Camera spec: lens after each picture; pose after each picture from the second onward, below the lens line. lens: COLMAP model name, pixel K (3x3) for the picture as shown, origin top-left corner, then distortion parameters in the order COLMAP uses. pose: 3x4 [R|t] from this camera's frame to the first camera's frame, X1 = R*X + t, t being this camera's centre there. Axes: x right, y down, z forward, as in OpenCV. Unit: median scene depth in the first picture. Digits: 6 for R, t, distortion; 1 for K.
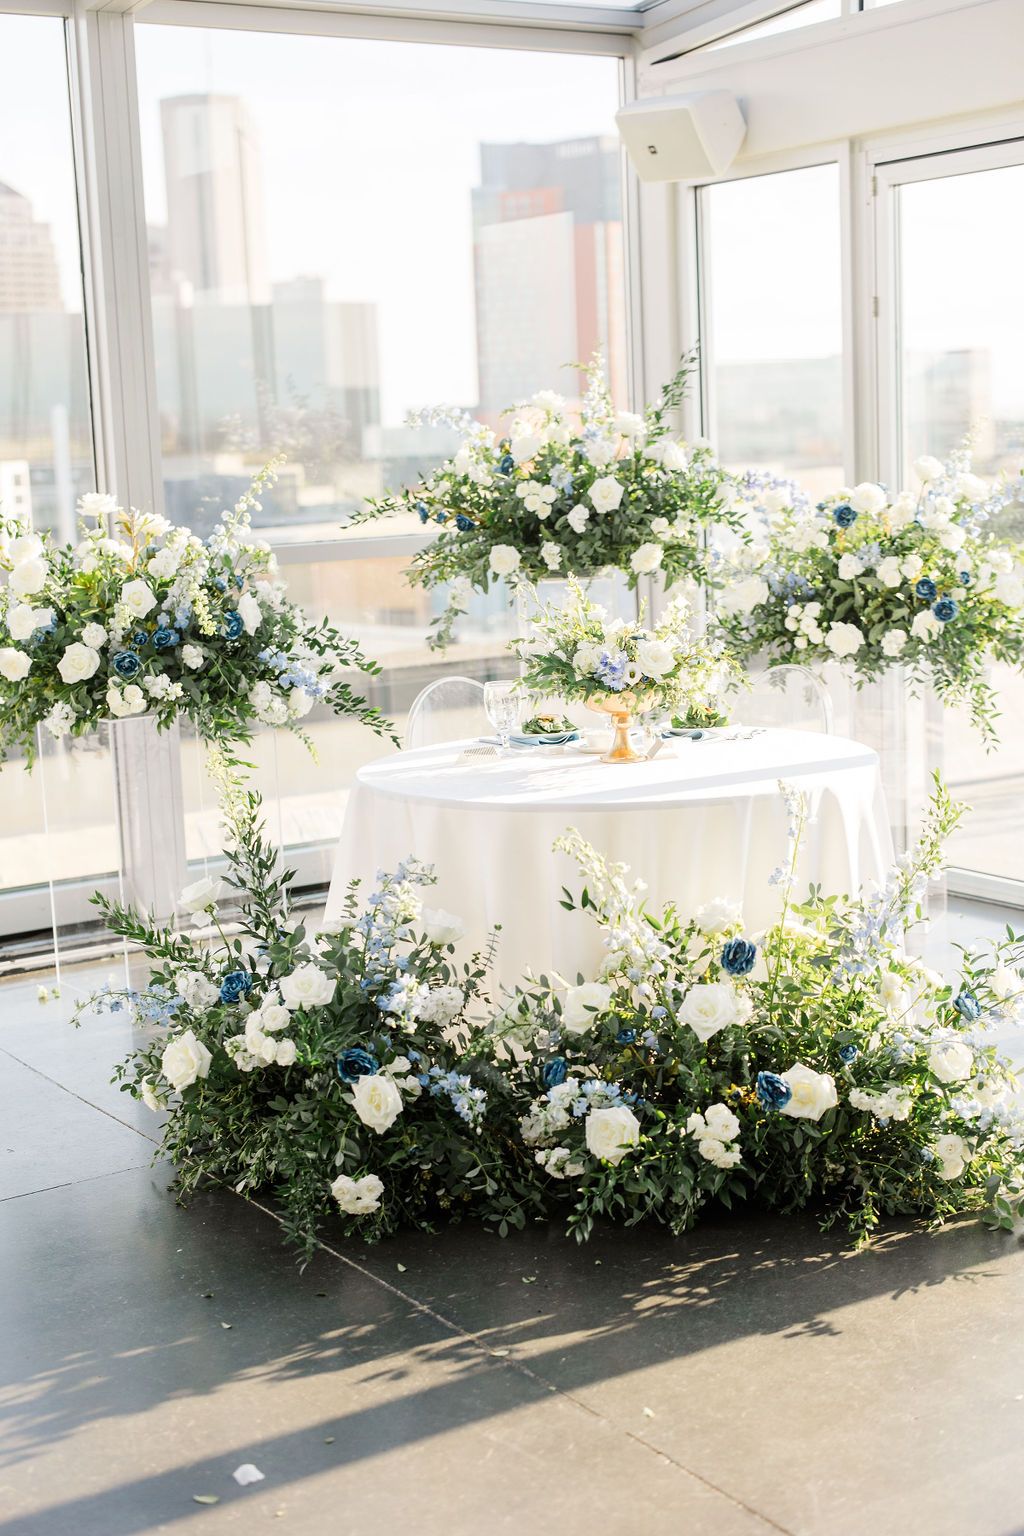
lens RADIAL K [[2229.0, 0, 442.0], [0, 2229.0, 770.4], [0, 0, 1]] dist [0.012026, 0.009186]
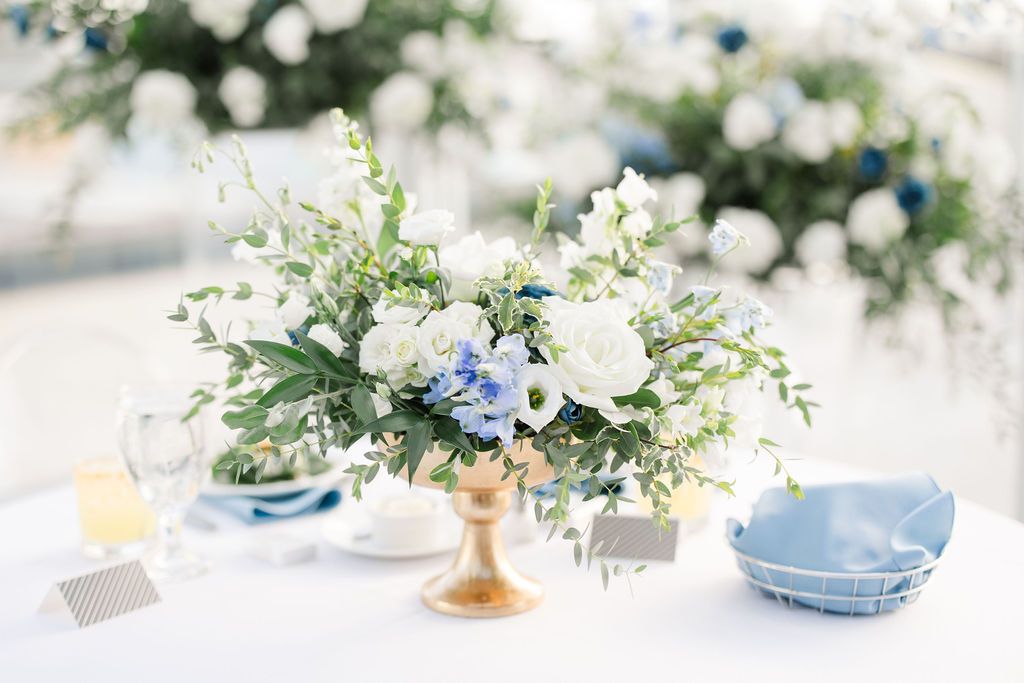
lens RADIAL K [[1486.0, 0, 512.0], [0, 1486.0, 341.5], [0, 0, 1]] dist [0.012026, 0.009186]
pose [[0.967075, -0.022704, 0.253476, 0.020498], [0.010607, 0.998743, 0.048990, -0.061747], [-0.254270, -0.044688, 0.966100, 0.744094]]
